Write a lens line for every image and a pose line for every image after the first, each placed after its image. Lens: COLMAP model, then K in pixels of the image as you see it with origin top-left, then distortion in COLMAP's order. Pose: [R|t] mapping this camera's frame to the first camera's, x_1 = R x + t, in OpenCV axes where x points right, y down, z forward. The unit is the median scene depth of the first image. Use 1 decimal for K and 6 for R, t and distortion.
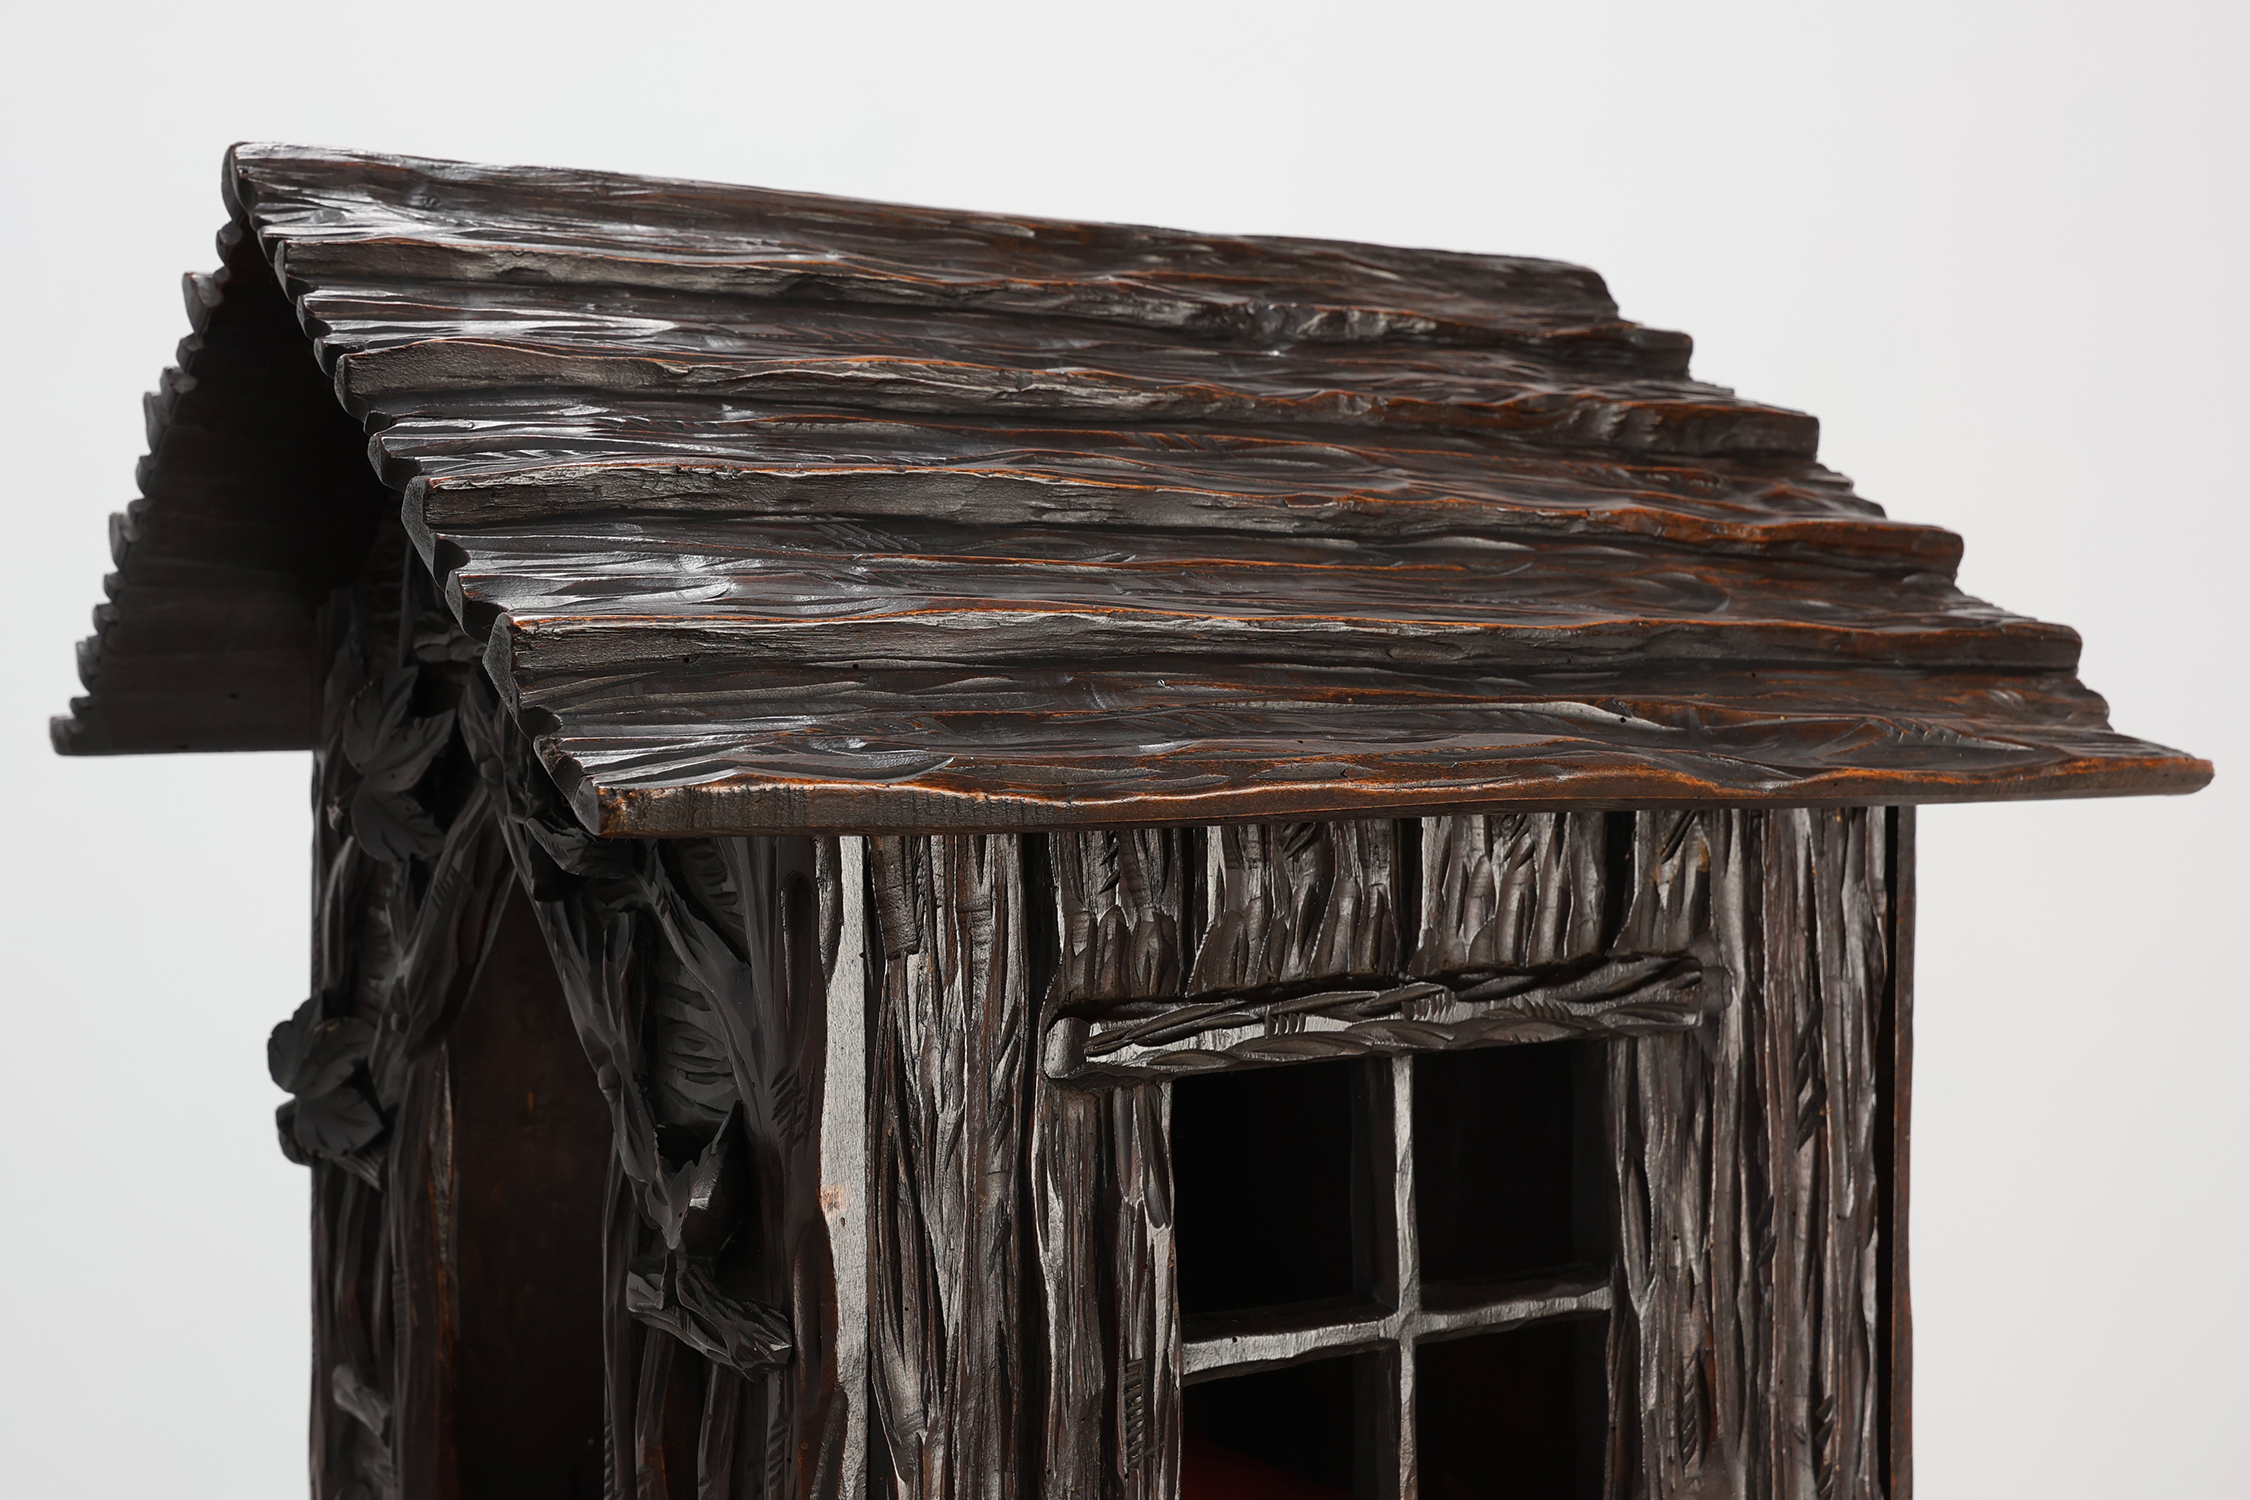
lens RADIAL K [[3712.9, 0, 1109.7], [0, 3712.9, 789.4], [0, 0, 1]] dist [-0.029336, 0.000000]
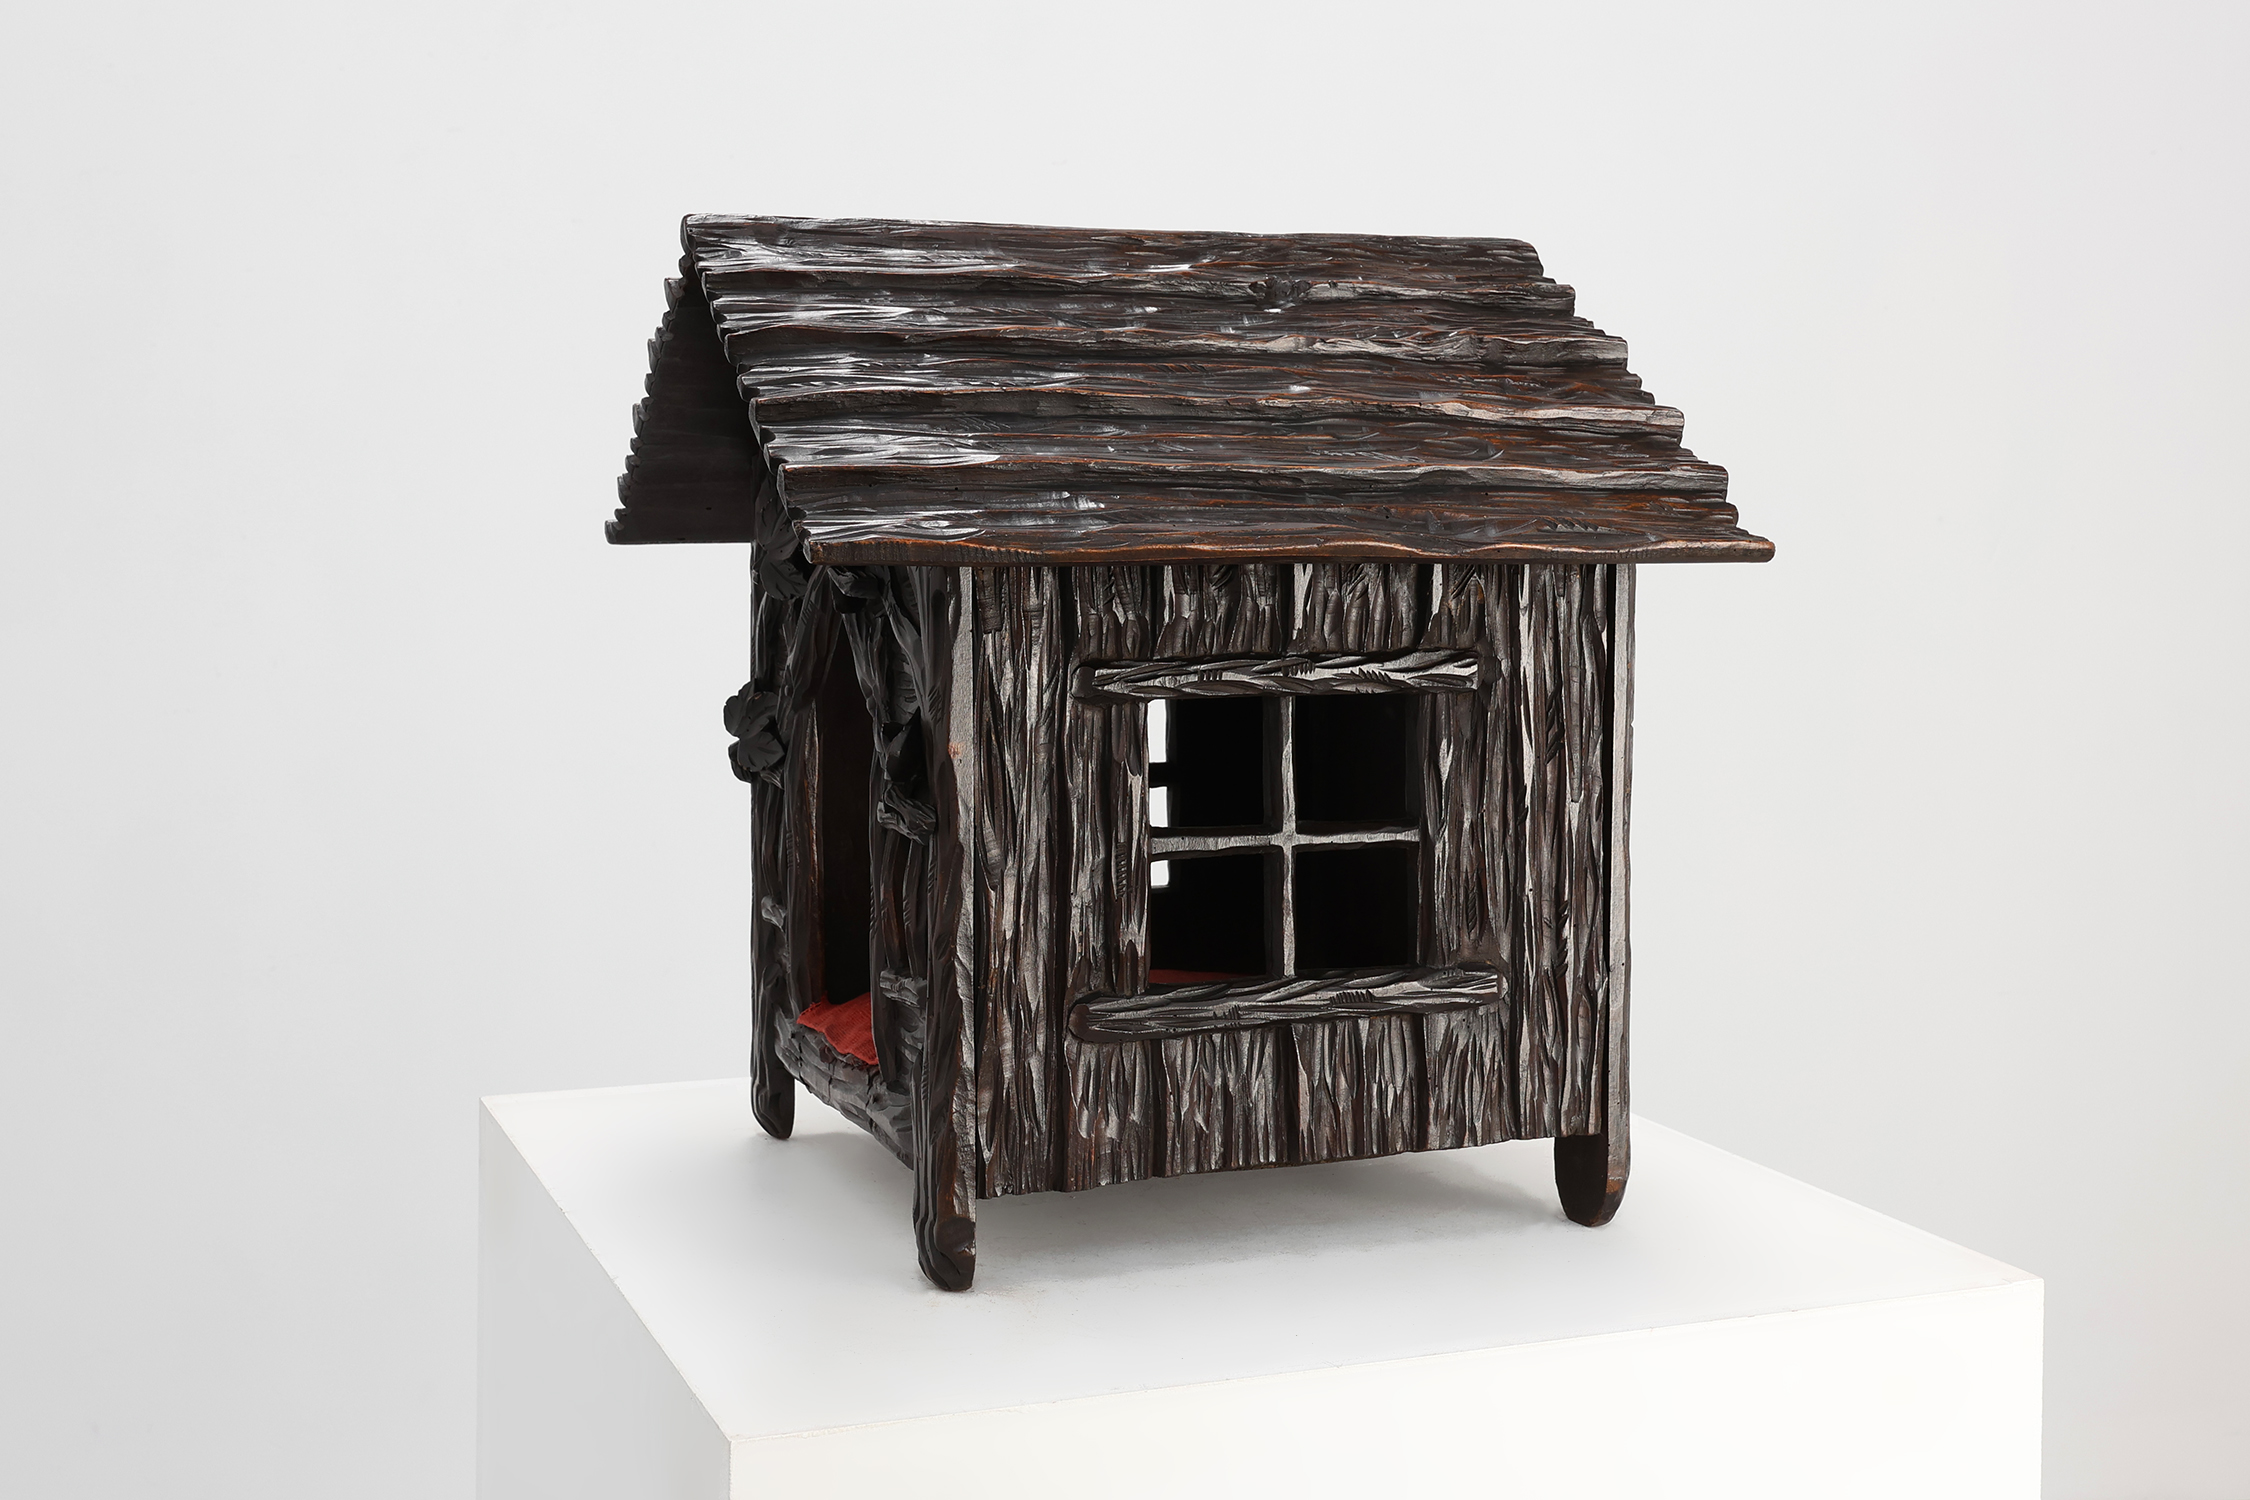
lens RADIAL K [[3712.9, 0, 1124.9], [0, 3712.9, 747.3], [0, 0, 1]] dist [-0.029336, 0.000000]
pose [[0.987408, 0.010259, -0.157863, 0.292035], [-0.005016, 0.999424, 0.033573, 0.034278], [0.158117, -0.032358, 0.986890, -0.860712]]
